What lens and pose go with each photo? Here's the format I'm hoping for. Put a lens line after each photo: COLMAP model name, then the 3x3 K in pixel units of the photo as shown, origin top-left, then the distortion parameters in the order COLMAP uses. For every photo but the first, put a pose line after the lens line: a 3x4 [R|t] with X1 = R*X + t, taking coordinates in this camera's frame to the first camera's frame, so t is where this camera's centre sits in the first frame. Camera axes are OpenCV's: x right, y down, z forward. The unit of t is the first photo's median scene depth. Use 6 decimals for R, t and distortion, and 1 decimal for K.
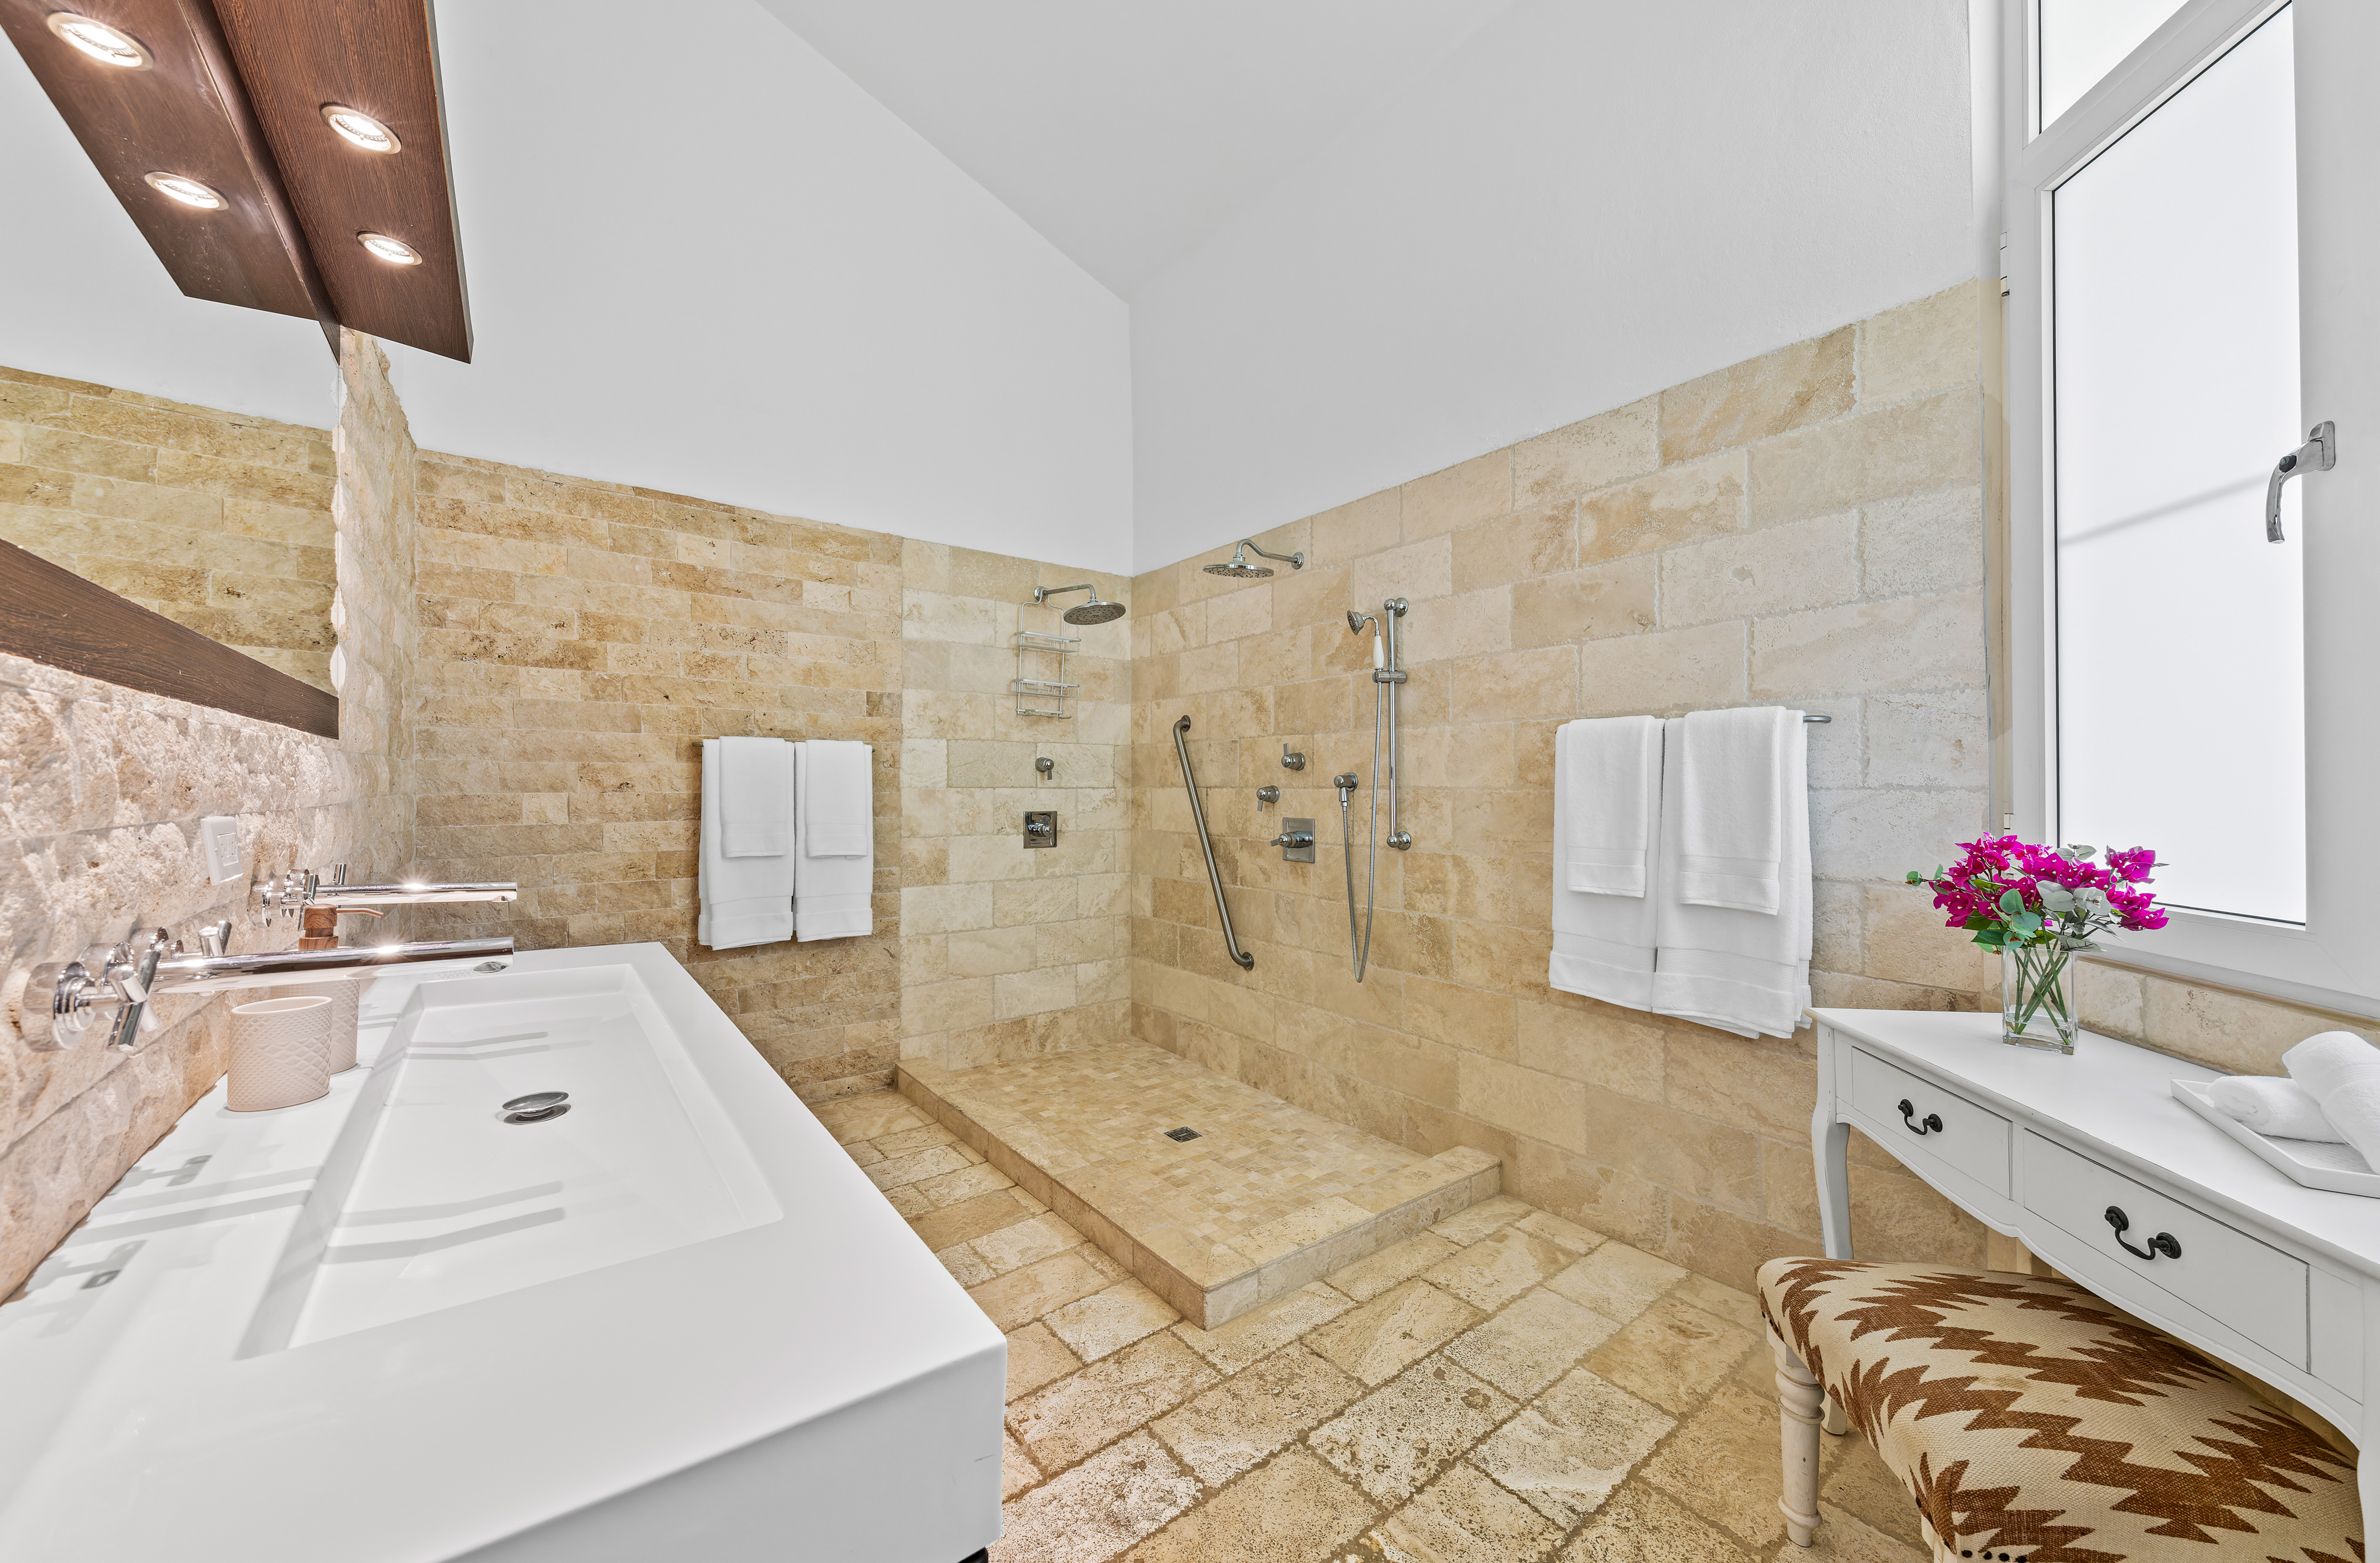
lens RADIAL K [[855.3, 0, 1208.8], [0, 855.3, 786.8], [0, 0, 1]] dist [0.012877, -0.007175]
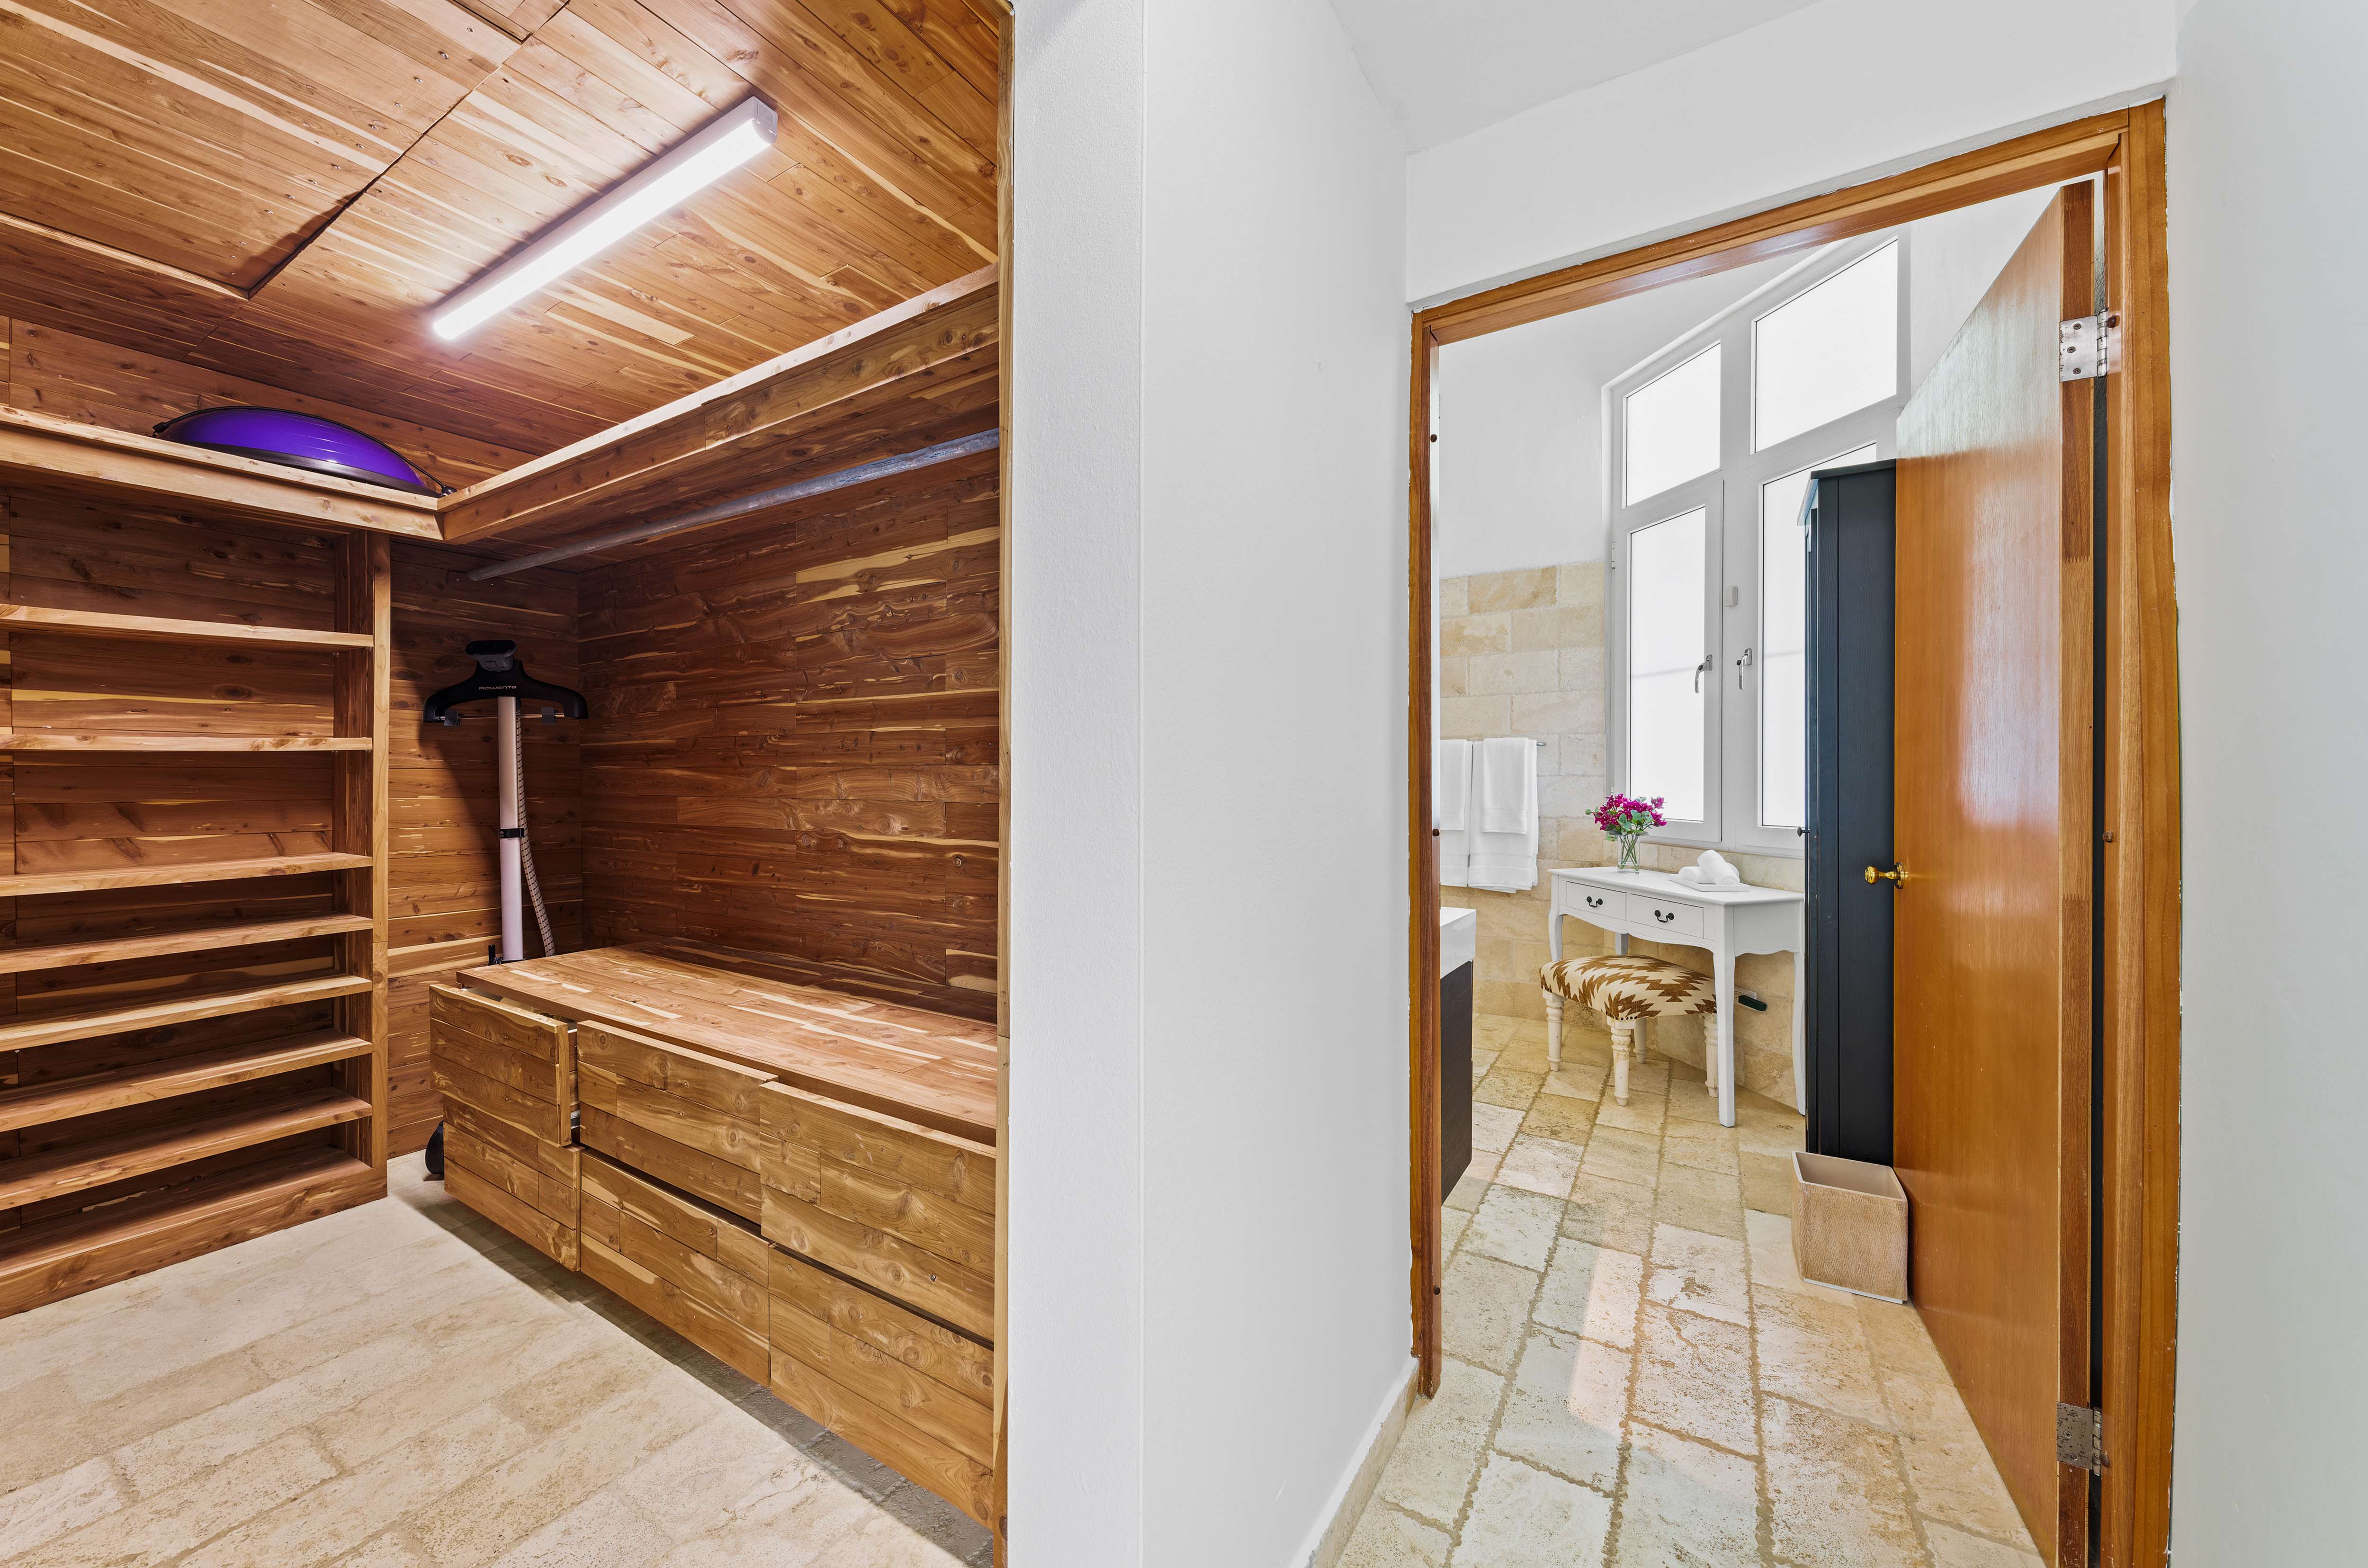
lens RADIAL K [[845.2, 0, 1177.1], [0, 845.2, 792.6], [0, 0, 1]] dist [-0.000191, -0.000006]
pose [[0.939890, -0.012302, 0.341255, -0.987688], [0.003928, 0.999674, 0.025219, -0.014399], [-0.341454, -0.022362, 0.939633, -0.778882]]
